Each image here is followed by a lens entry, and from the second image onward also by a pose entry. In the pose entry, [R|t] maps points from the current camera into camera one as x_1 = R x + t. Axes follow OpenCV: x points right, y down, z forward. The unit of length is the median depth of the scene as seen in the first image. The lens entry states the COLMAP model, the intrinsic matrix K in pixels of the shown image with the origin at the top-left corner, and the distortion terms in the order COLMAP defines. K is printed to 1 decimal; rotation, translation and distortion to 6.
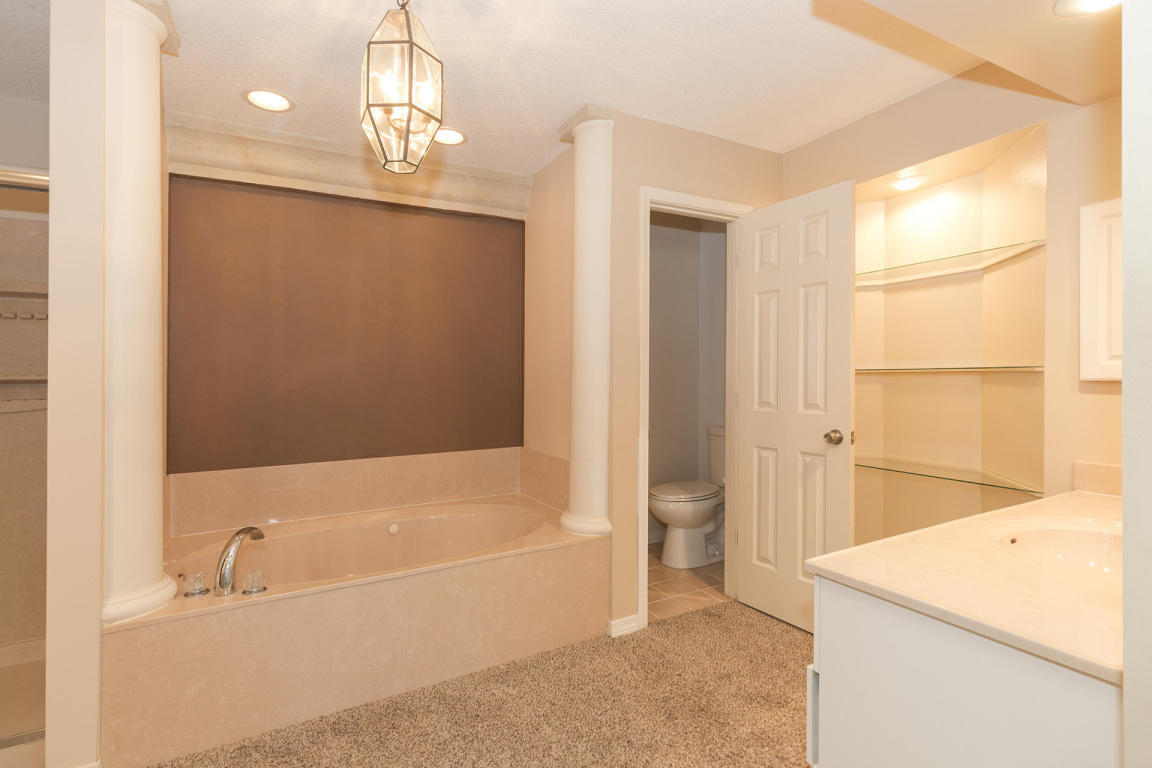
lens RADIAL K [[535.0, 0, 575.0], [0, 535.0, 374.7], [0, 0, 1]] dist [-0.002485, -0.000335]
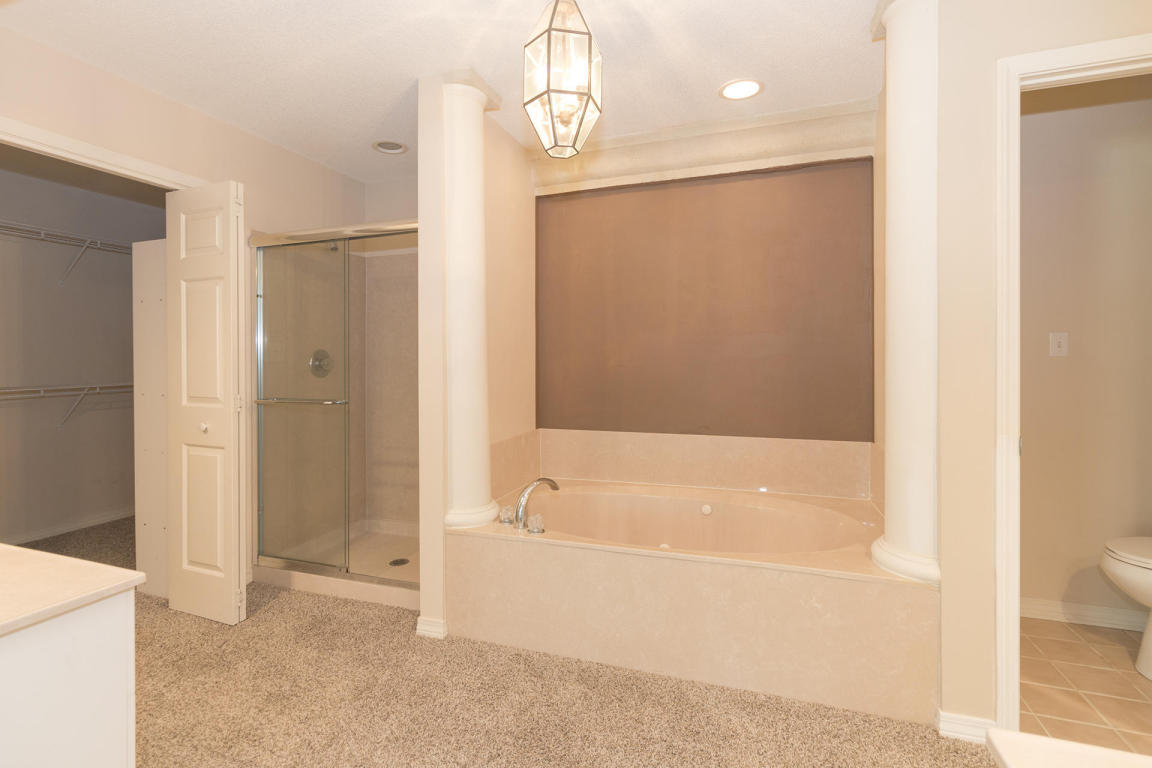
lens RADIAL K [[539.8, 0, 554.9], [0, 539.8, 352.2], [0, 0, 1]] dist [0.000136, -0.000479]
pose [[0.663684, 0.001105, -0.748012, 0.260776], [0.000056, 0.999999, 0.001527, -0.001506], [0.748013, -0.001055, 0.663683, 0.170477]]
